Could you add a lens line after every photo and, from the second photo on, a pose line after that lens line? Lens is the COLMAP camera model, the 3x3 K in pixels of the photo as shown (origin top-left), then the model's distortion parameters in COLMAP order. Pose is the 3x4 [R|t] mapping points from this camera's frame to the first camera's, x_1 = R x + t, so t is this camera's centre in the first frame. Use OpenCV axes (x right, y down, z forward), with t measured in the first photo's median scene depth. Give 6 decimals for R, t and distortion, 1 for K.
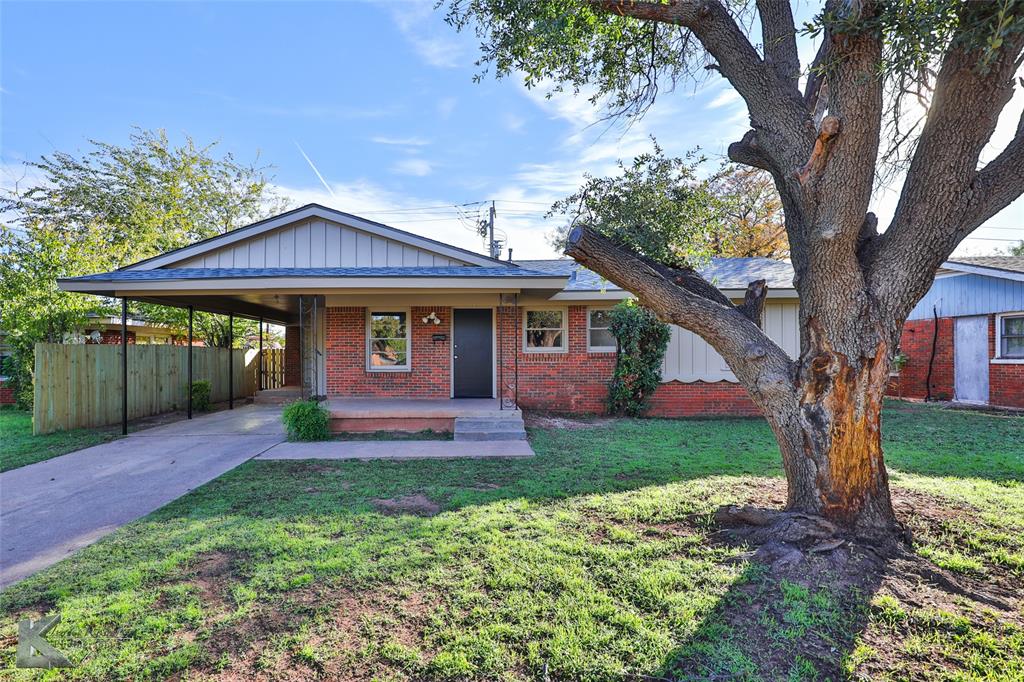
lens RADIAL K [[488.2, 0, 483.1], [0, 488.2, 356.6], [0, 0, 1]] dist [0.000360, -0.000710]
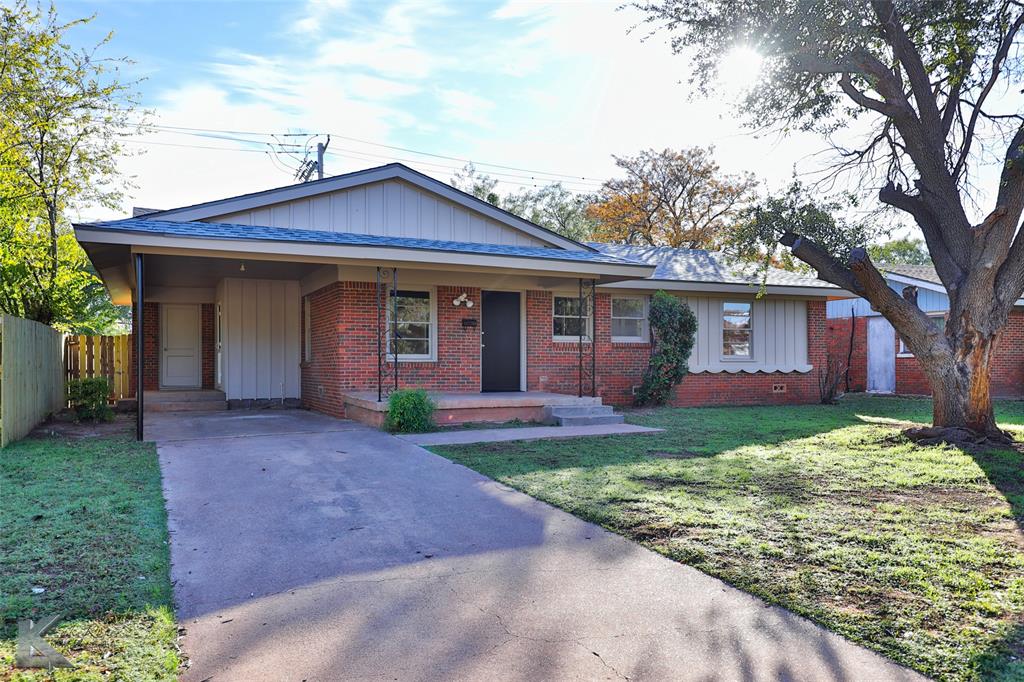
lens RADIAL K [[730.4, 0, 507.3], [0, 730.4, 362.2], [0, 0, 1]] dist [0.071248, 0.001695]
pose [[0.906566, 0.003193, 0.422052, -0.410424], [-0.002990, 0.999995, -0.001141, 0.023364], [-0.422053, -0.000228, 0.906571, -0.153697]]
